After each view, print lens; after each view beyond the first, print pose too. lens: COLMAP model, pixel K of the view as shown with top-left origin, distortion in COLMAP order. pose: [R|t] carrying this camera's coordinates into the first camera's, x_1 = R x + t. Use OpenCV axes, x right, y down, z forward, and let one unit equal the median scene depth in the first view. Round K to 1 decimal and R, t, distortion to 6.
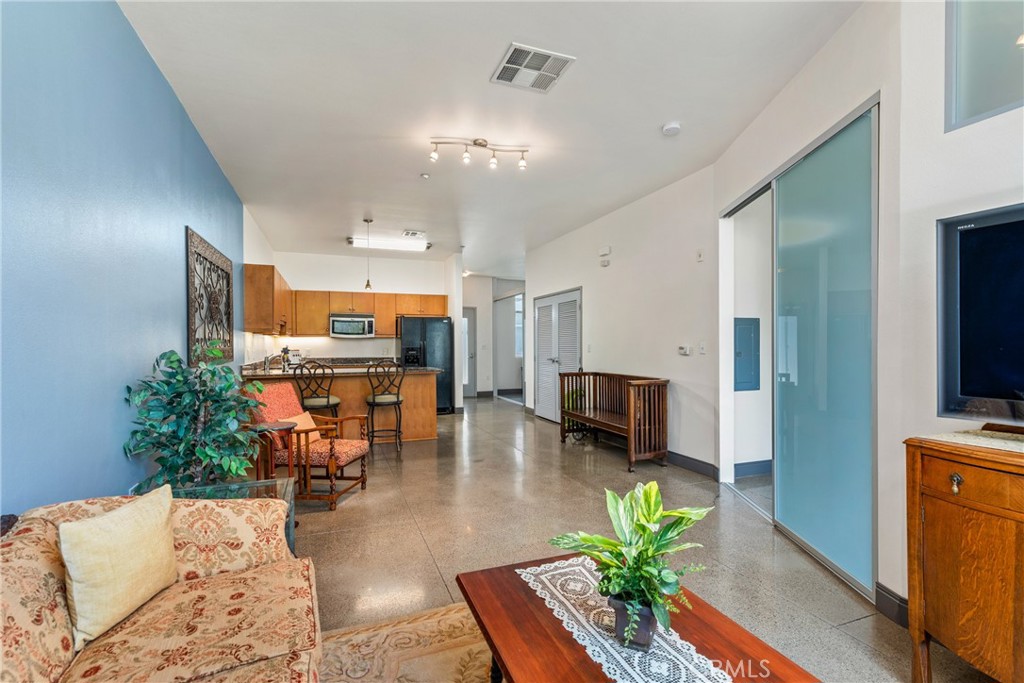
lens RADIAL K [[460.8, 0, 508.8], [0, 460.8, 340.8], [0, 0, 1]] dist [0.001862, 0.000575]
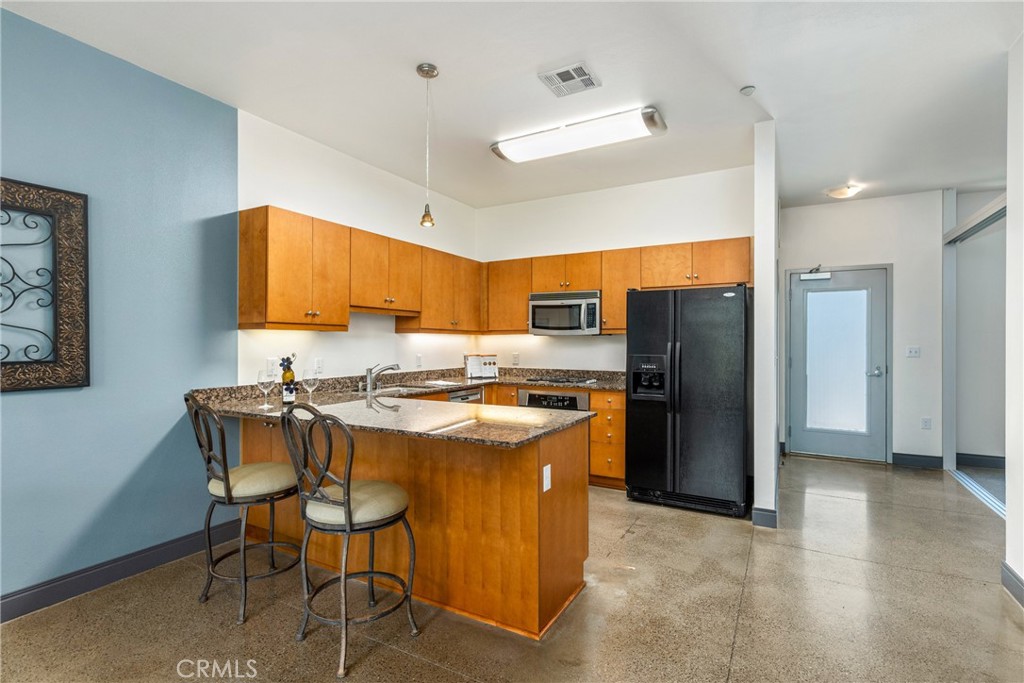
lens RADIAL K [[488.6, 0, 512.5], [0, 488.6, 342.1], [0, 0, 1]] dist [0.005352, 0.002895]
pose [[0.645691, 0.002589, -0.763594, 0.075996], [0.007692, 0.999921, 0.009894, -0.004893], [0.763560, -0.012262, 0.645621, 0.562485]]
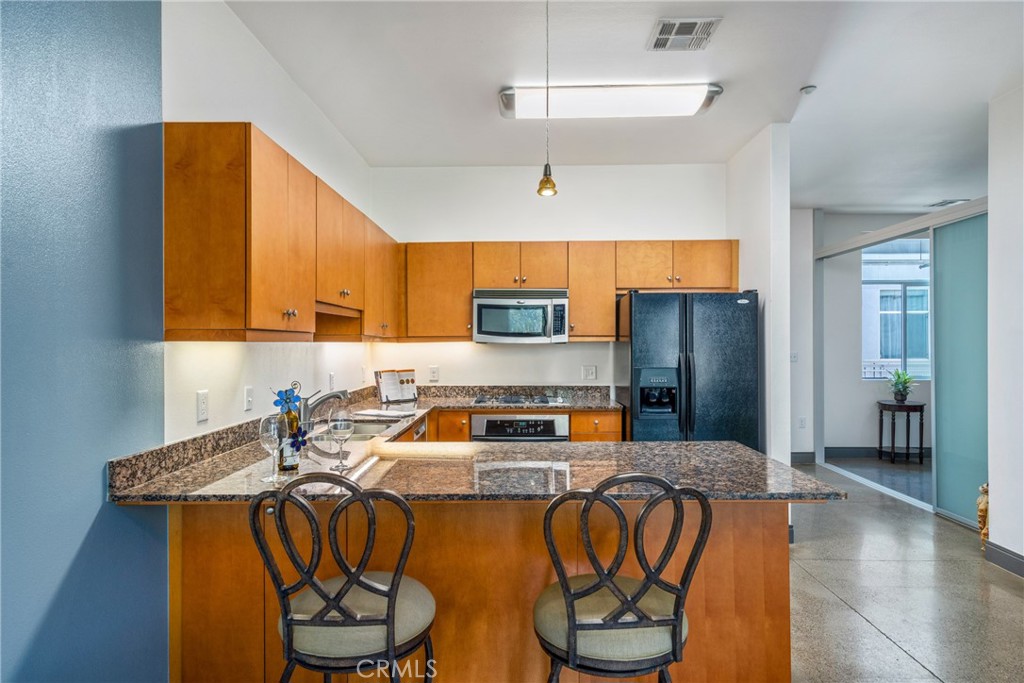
lens RADIAL K [[589.6, 0, 514.3], [0, 589.6, 343.6], [0, 0, 1]] dist [0.019805, -0.002545]
pose [[0.931955, 0.000114, -0.362573, -0.136361], [0.005710, 0.999871, 0.014993, -0.015002], [0.362528, -0.016043, 0.931835, 0.460541]]
